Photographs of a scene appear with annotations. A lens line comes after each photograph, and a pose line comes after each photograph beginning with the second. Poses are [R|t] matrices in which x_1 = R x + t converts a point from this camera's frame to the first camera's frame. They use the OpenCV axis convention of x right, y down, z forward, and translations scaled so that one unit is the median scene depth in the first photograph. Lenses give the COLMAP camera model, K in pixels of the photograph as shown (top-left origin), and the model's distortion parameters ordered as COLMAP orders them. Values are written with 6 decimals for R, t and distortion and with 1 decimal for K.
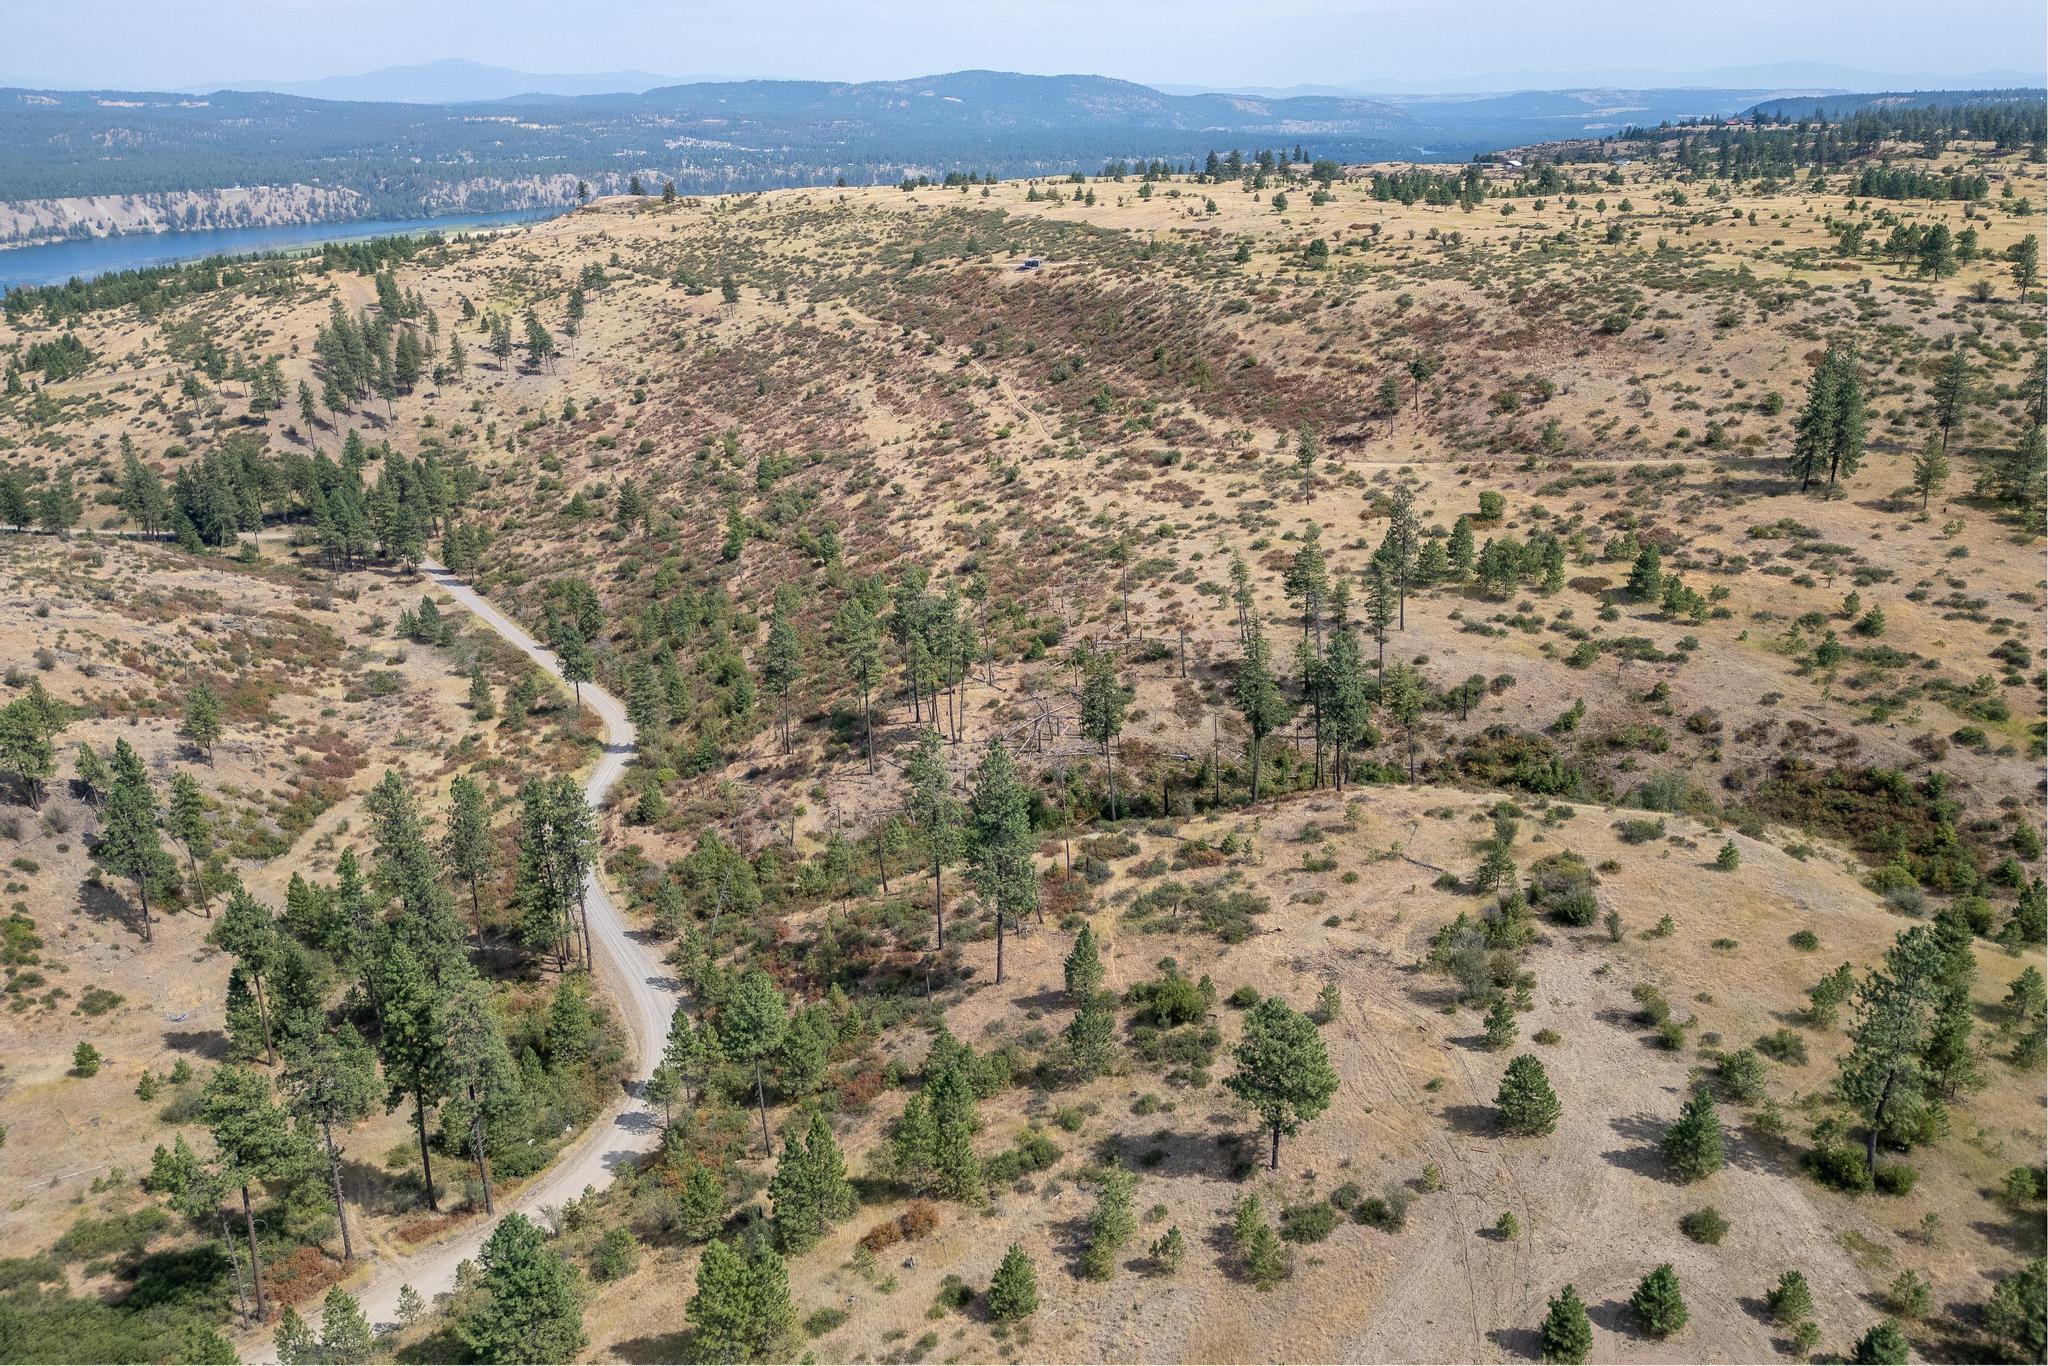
lens RADIAL K [[1464.1, 0, 1007.0], [0, 1464.1, 593.8], [0, 0, 1]] dist [0.102893, -0.106323]
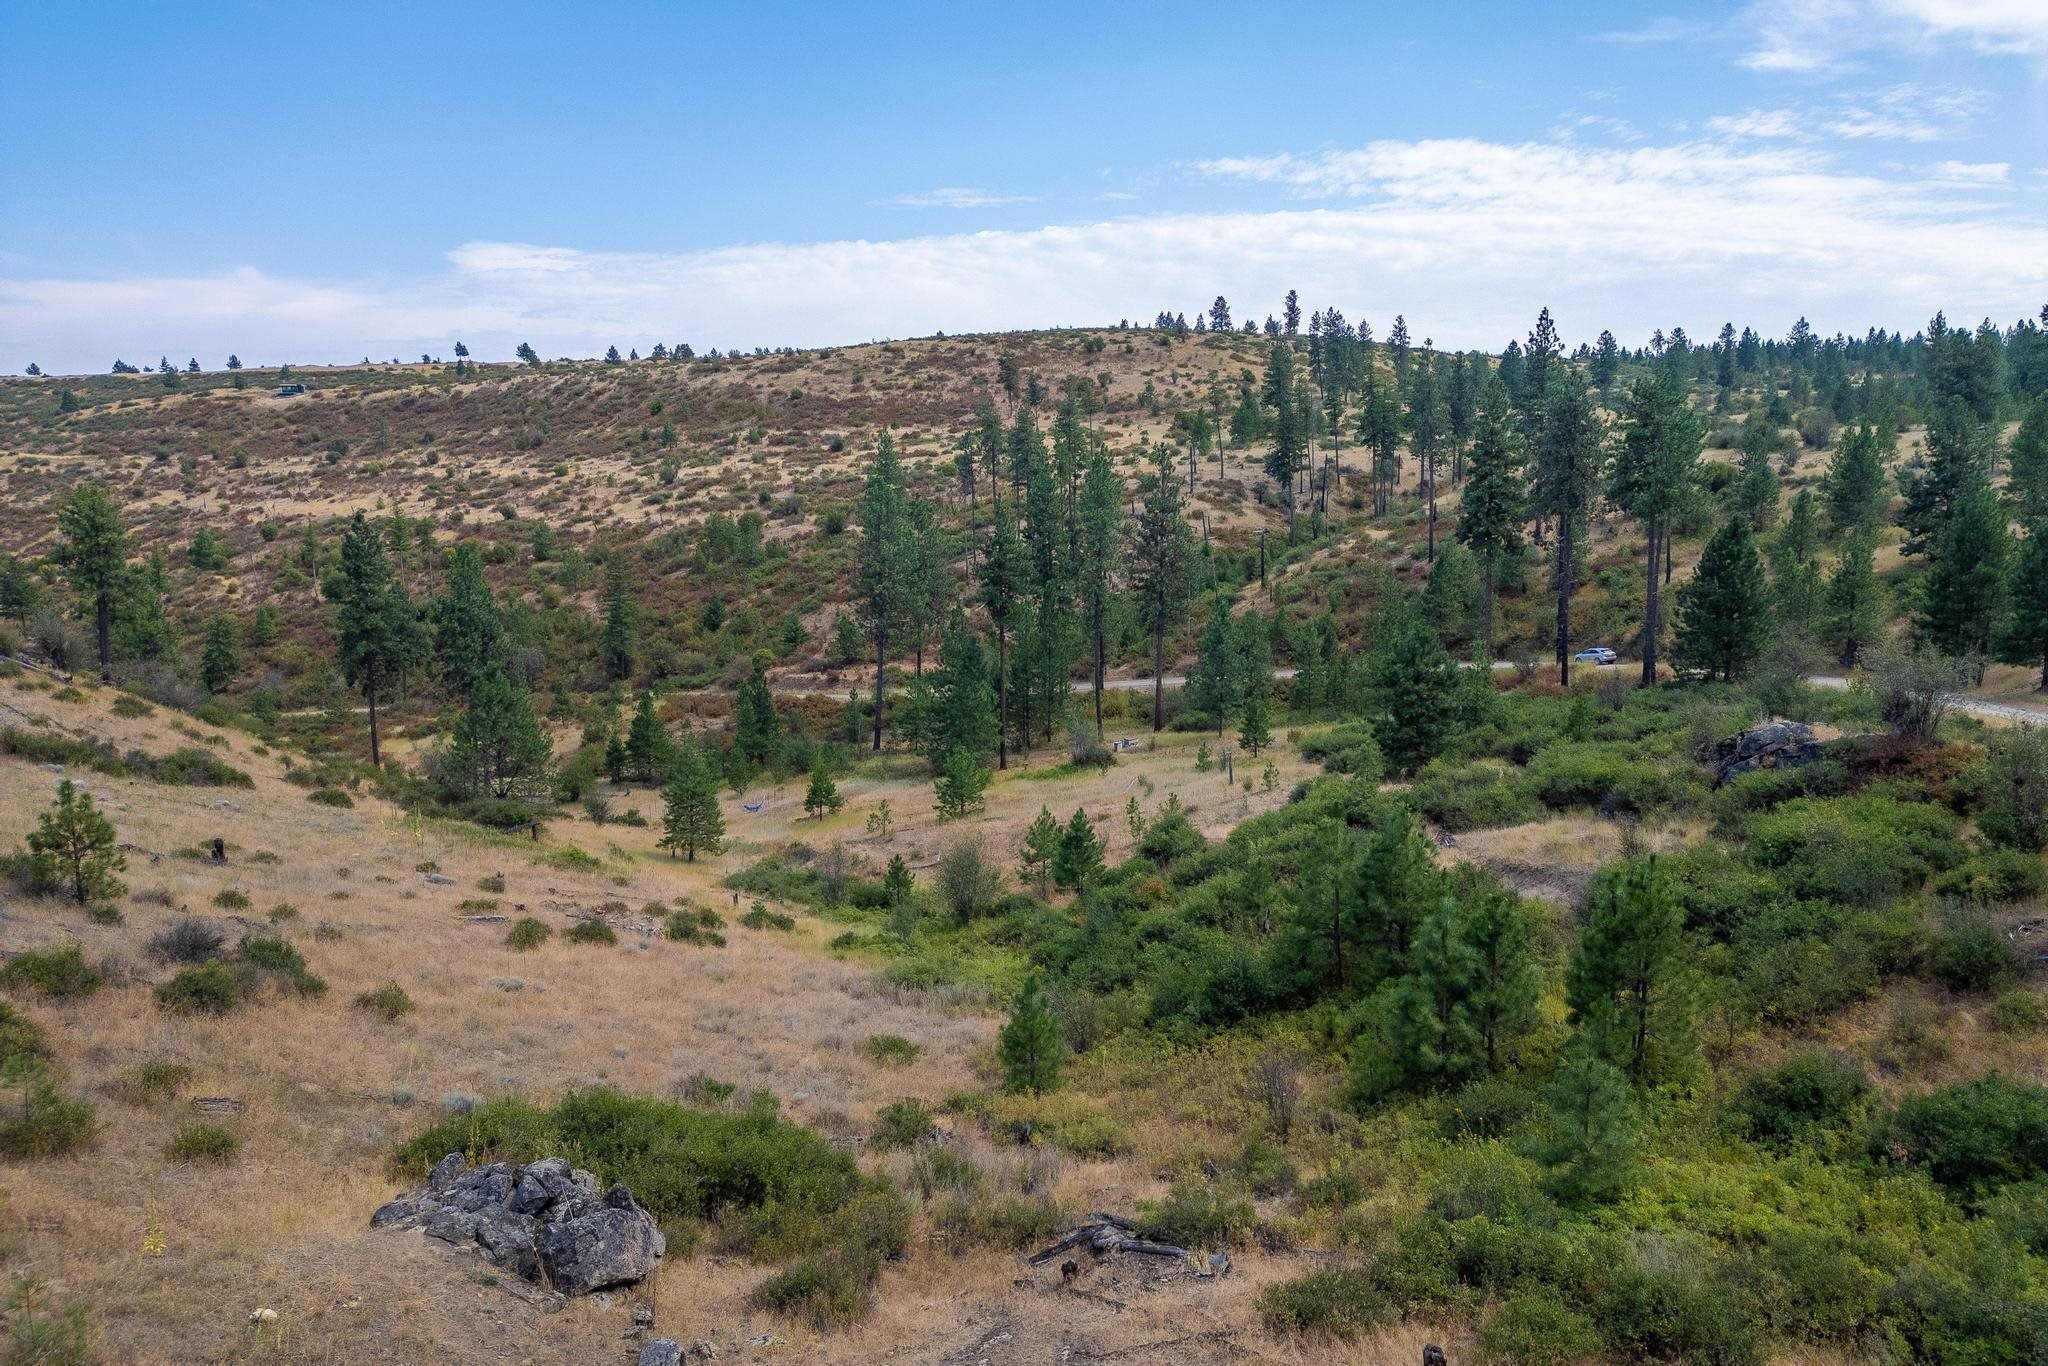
lens RADIAL K [[1444.1, 0, 1016.8], [0, 1444.1, 694.1], [0, 0, 1]] dist [0.080323, -0.075782]
pose [[0.681748, -0.107248, 0.723684, -0.457374], [0.230599, 0.970273, -0.073444, 0.148571], [-0.694294, 0.216951, 0.686213, 0.211353]]
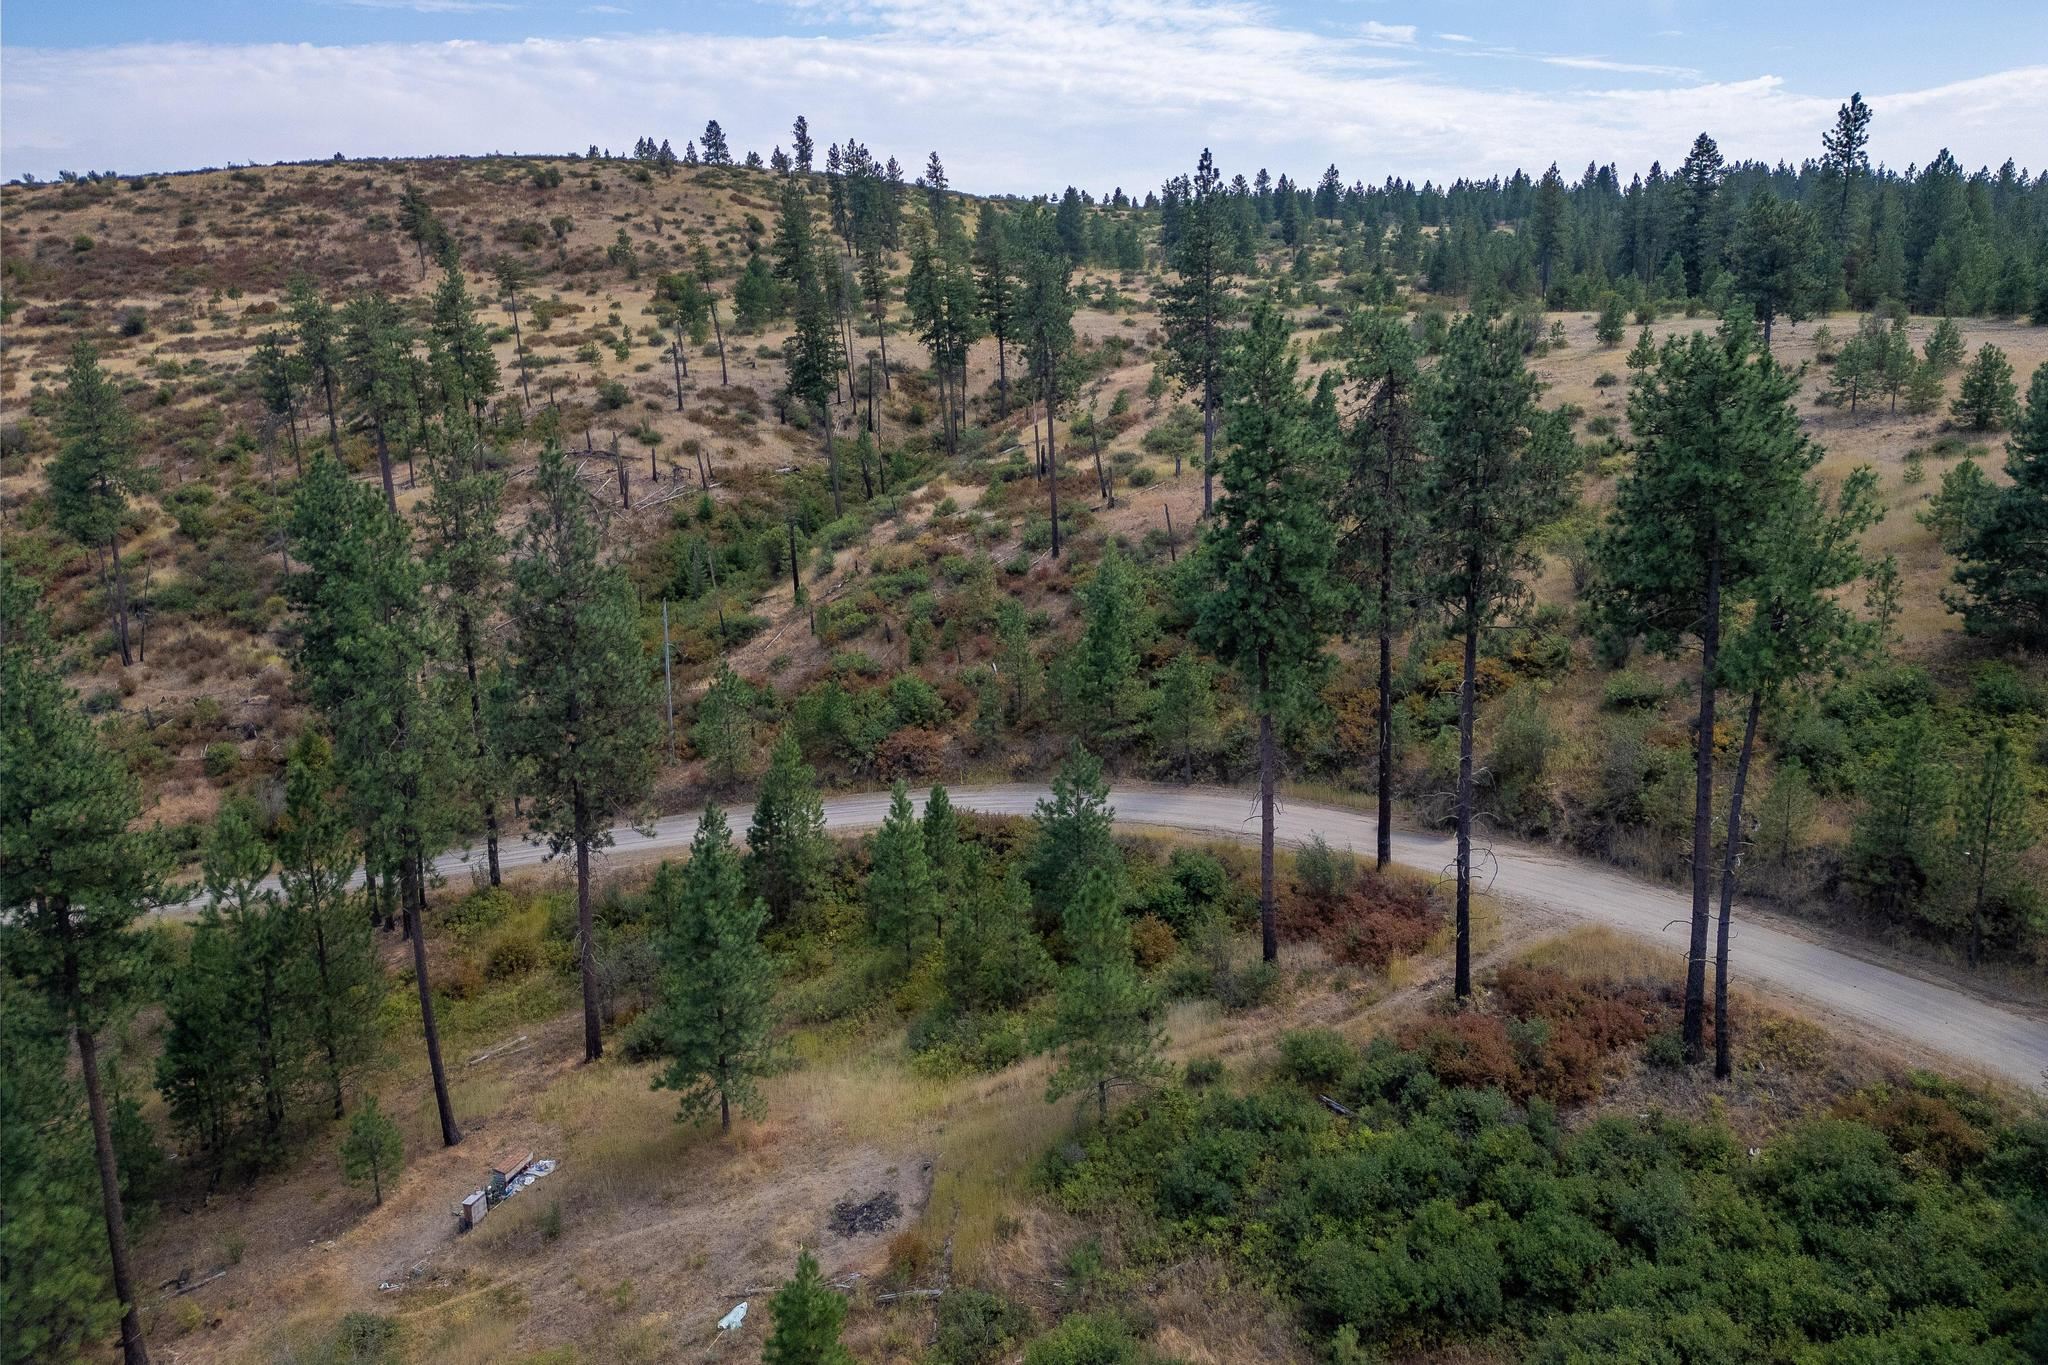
lens RADIAL K [[1447.6, 0, 1032.5], [0, 1447.6, 599.1], [0, 0, 1]] dist [0.080095, -0.087607]
pose [[0.405667, -0.183811, 0.895348, -0.290974], [0.300444, 0.951954, 0.059306, 0.092895], [-0.863231, 0.244944, 0.441401, 0.307320]]
